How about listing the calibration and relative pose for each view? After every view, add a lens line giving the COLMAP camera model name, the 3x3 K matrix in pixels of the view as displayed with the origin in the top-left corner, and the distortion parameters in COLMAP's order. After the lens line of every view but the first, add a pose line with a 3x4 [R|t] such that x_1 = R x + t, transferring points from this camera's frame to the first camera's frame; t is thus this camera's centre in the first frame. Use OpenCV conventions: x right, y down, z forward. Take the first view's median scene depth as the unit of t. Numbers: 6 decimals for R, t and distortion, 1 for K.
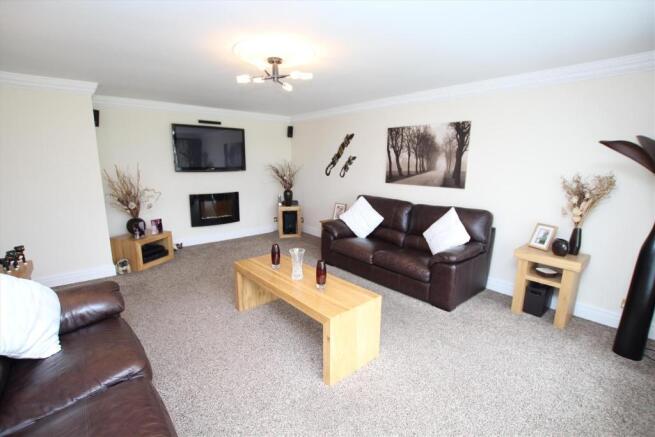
lens RADIAL K [[306.5, 0, 327.5], [0, 306.5, 218.5], [0, 0, 1]] dist [0.002696, 0.000435]
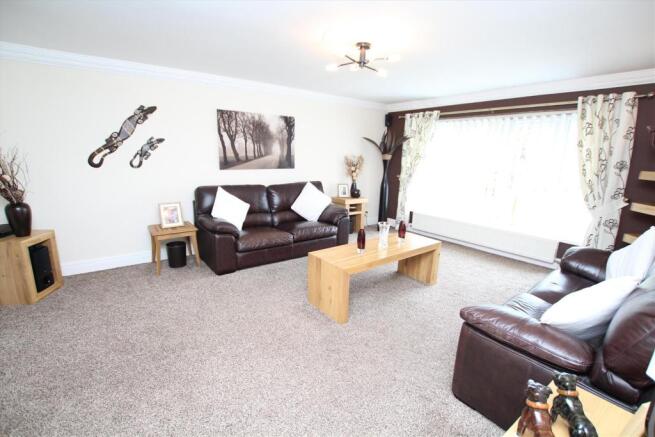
lens RADIAL K [[306.5, 0, 327.5], [0, 306.5, 218.5], [0, 0, 1]] dist [0.002696, 0.000435]
pose [[0.057861, -0.213378, 0.975255, -0.786099], [0.170460, 0.964657, 0.200946, -0.115805], [-0.983664, 0.154615, 0.092189, 0.684679]]
